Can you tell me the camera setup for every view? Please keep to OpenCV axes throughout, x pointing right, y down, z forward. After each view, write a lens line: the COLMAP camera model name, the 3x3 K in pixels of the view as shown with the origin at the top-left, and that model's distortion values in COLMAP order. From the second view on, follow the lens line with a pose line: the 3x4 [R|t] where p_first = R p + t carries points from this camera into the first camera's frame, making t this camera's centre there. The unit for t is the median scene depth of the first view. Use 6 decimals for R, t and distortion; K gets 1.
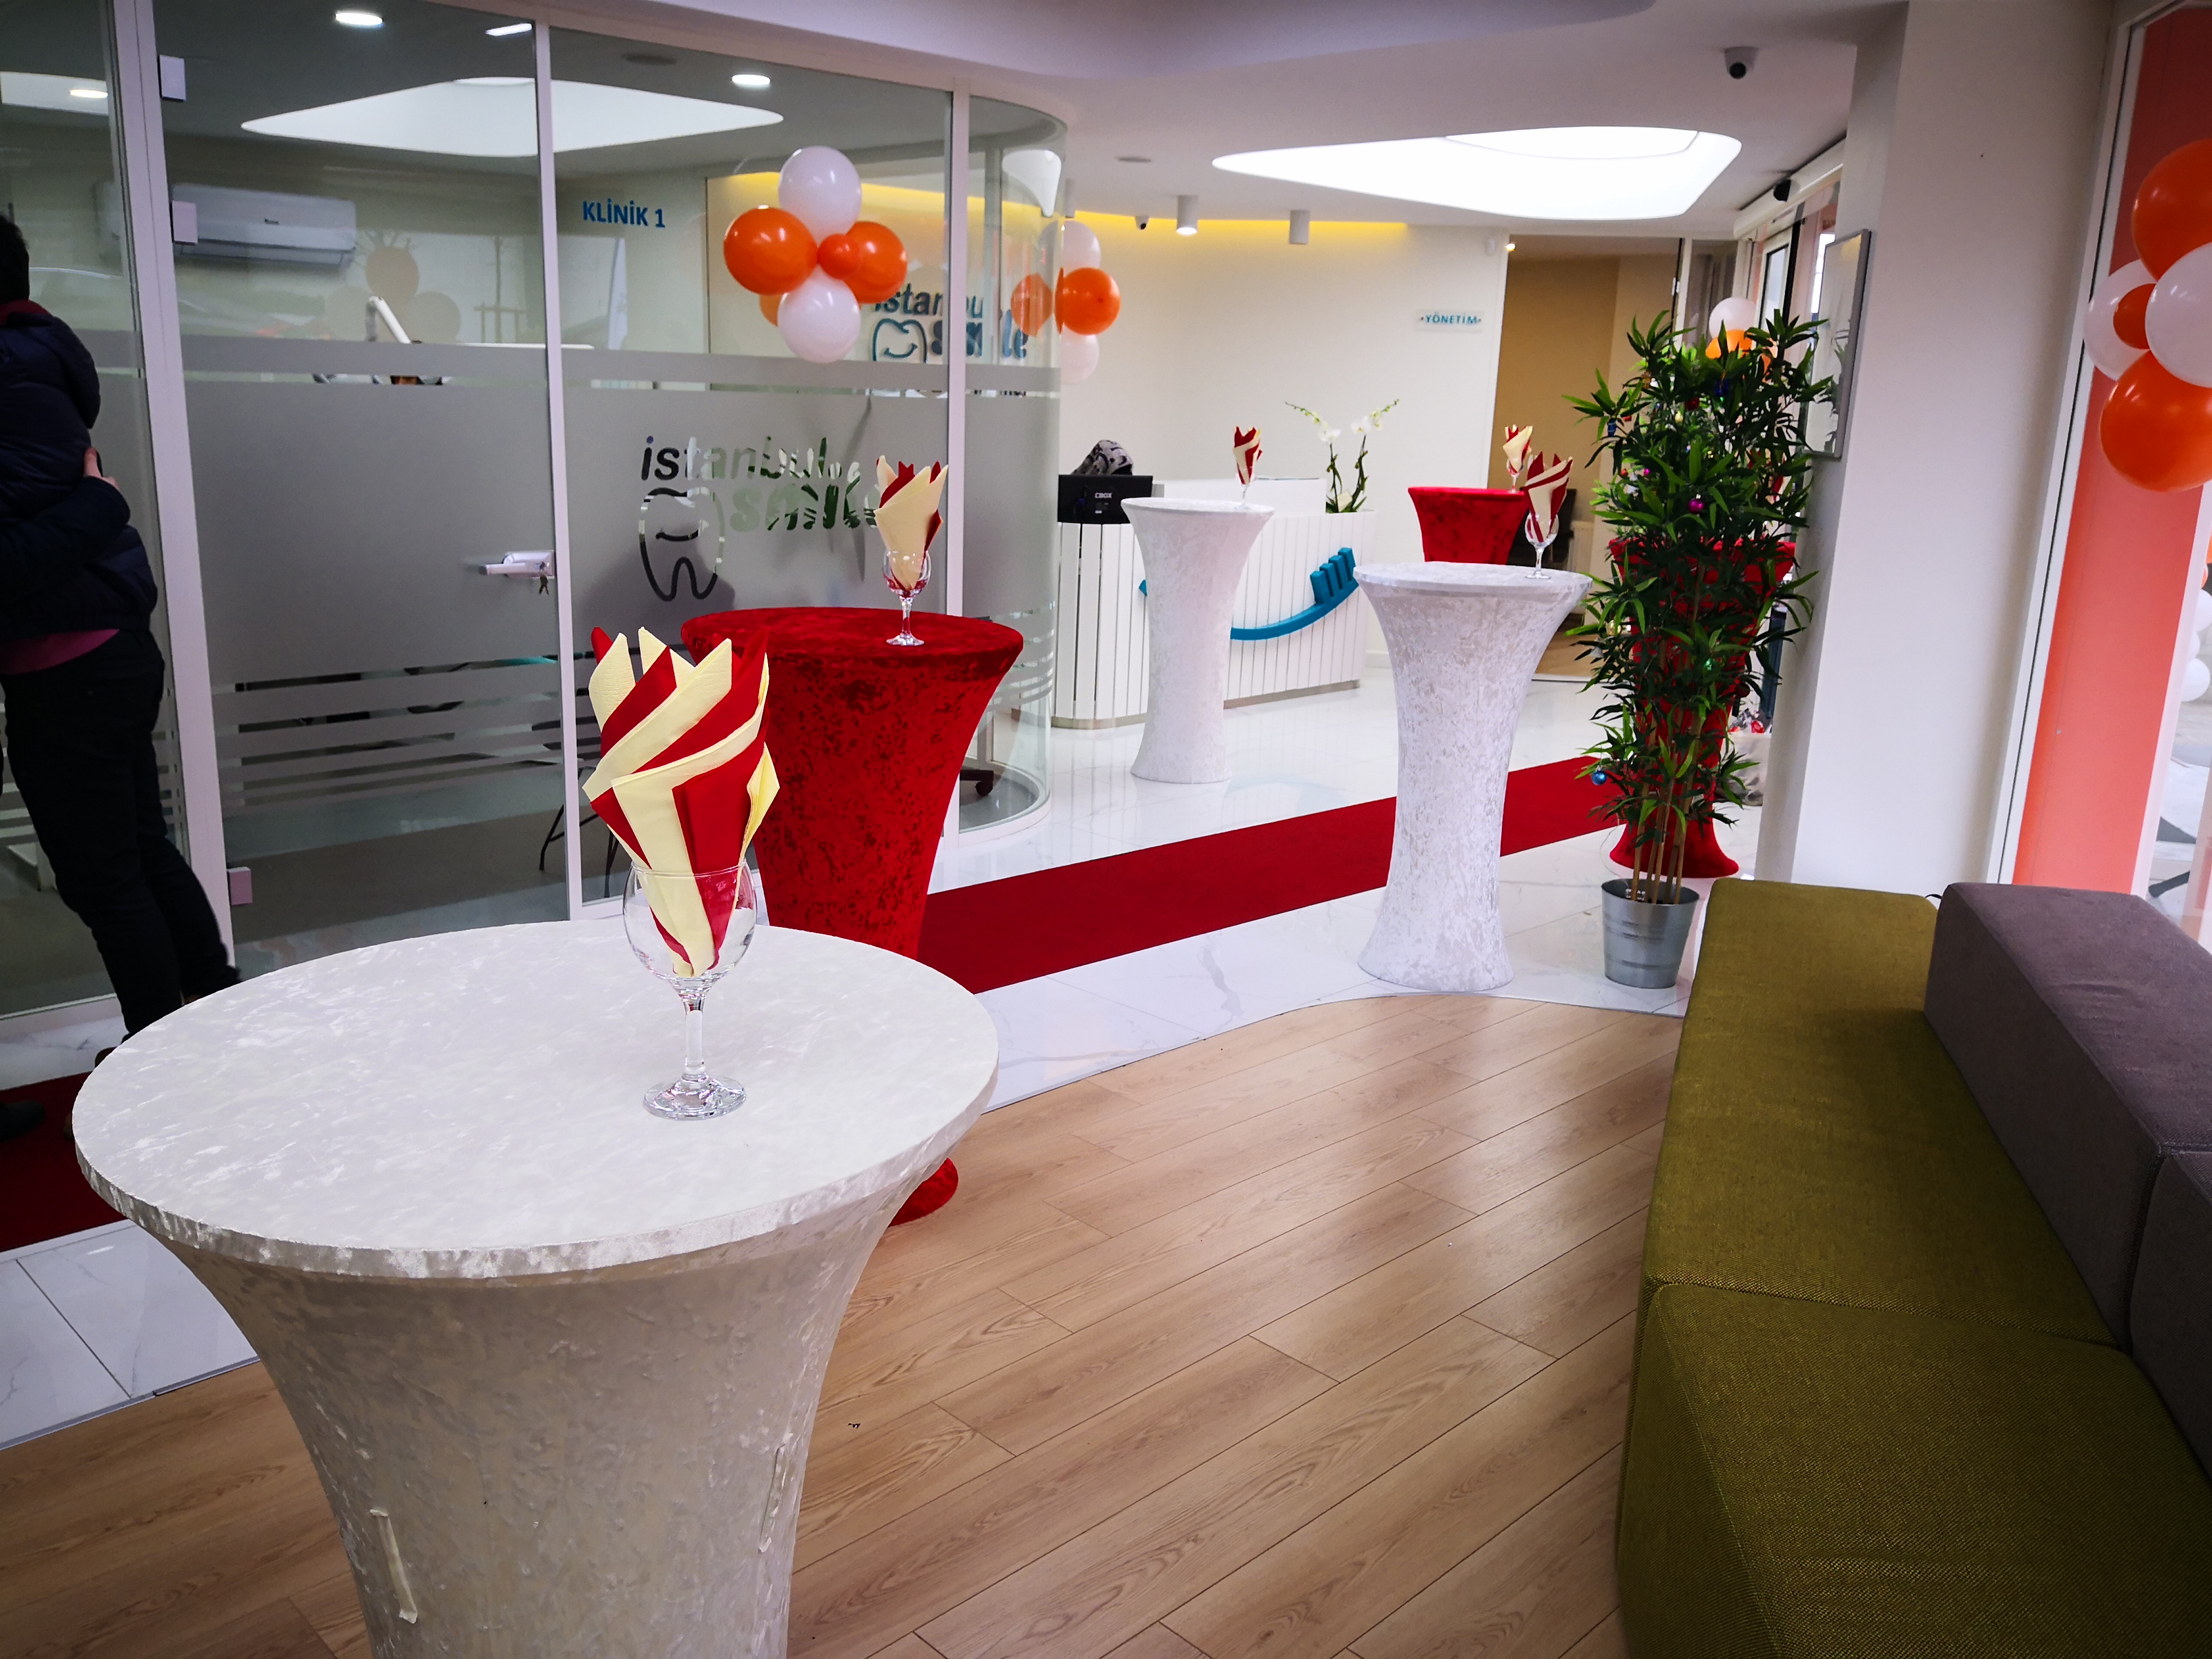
lens RADIAL K [[1788.3, 0, 1104.6], [0, 1788.3, 838.7], [0, 0, 1]] dist [-0.000511, -0.040121]
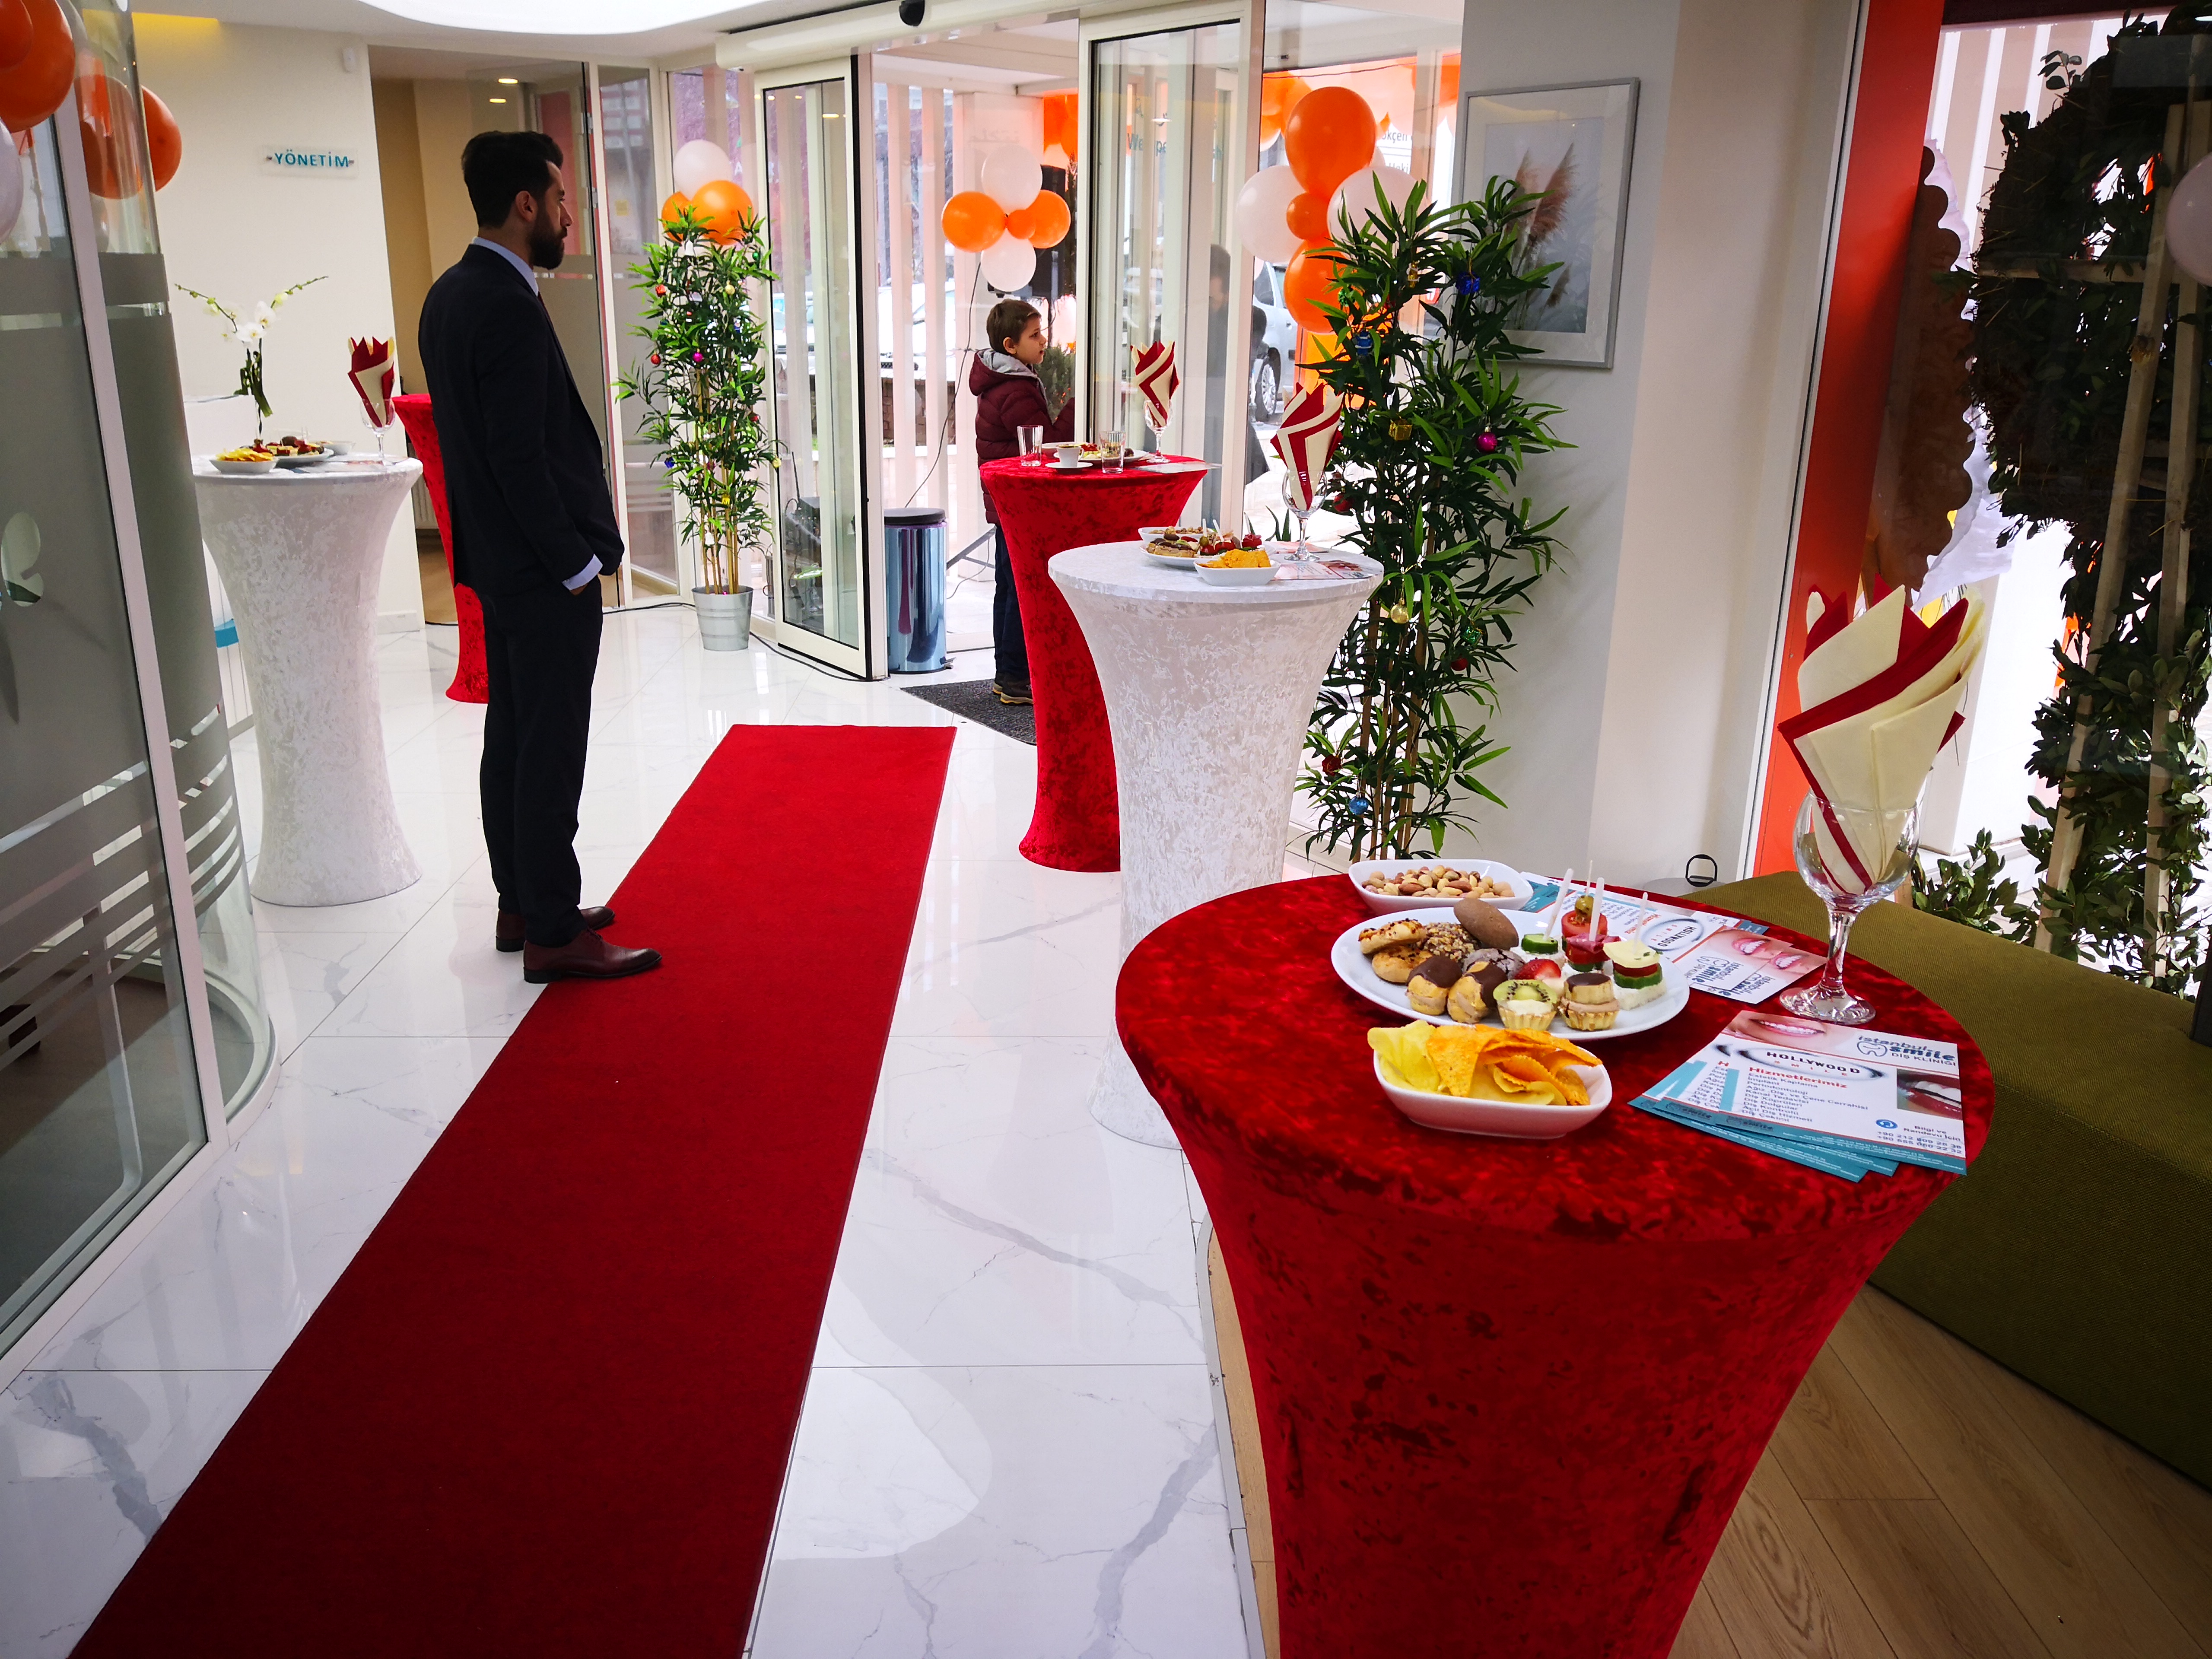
lens RADIAL K [[1788.3, 0, 1108.2], [0, 1788.3, 840.9], [0, 0, 1]] dist [-0.000511, -0.040121]
pose [[0.690646, -0.244722, 0.680529, -0.216132], [0.184527, 0.969490, 0.161363, -0.108817], [-0.699256, 0.014131, 0.714732, 0.355621]]
